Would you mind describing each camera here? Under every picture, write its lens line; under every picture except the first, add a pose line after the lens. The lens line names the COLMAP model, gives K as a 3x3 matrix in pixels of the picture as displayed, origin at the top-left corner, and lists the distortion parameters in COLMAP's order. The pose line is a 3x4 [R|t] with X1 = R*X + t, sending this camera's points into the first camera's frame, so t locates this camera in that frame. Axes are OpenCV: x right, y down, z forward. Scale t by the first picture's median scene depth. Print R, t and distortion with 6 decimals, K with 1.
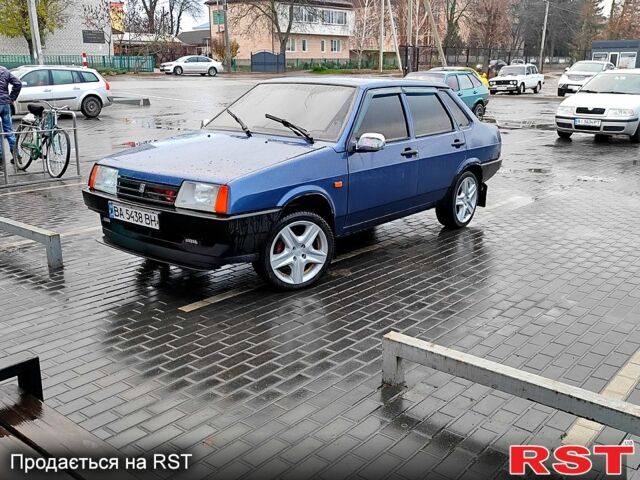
lens RADIAL K [[602.3, 0, 318.8], [0, 602.3, 242.5], [0, 0, 1]] dist [0.067775, 0.000000]
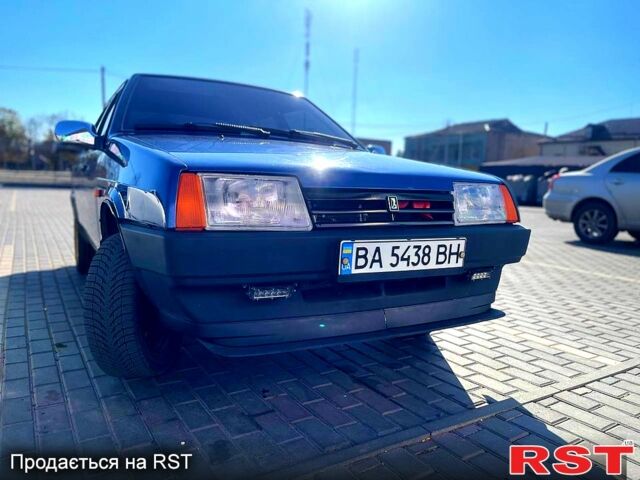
lens RADIAL K [[439.2, 0, 321.7], [0, 439.2, 241.2], [0, 0, 1]] dist [0.054988, -0.000966]
pose [[0.394776, -0.101365, 0.913169, -0.676615], [0.212783, 0.976961, 0.016457, -0.078299], [-0.893798, 0.187810, 0.407250, 0.915598]]
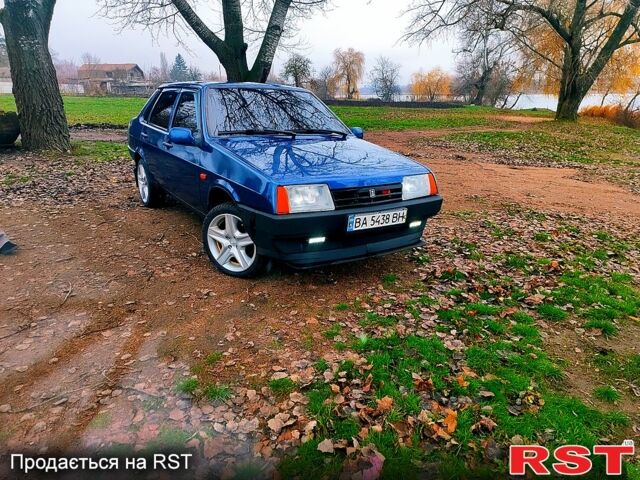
lens RADIAL K [[401.5, 0, 320.1], [0, 401.5, 242.2], [0, 0, 1]] dist [0.001180, 0.000076]
pose [[0.337271, -0.291455, 0.895155, -0.991836], [0.216717, 0.949368, 0.227453, -0.191459], [-0.916124, 0.117282, 0.383357, 0.831882]]
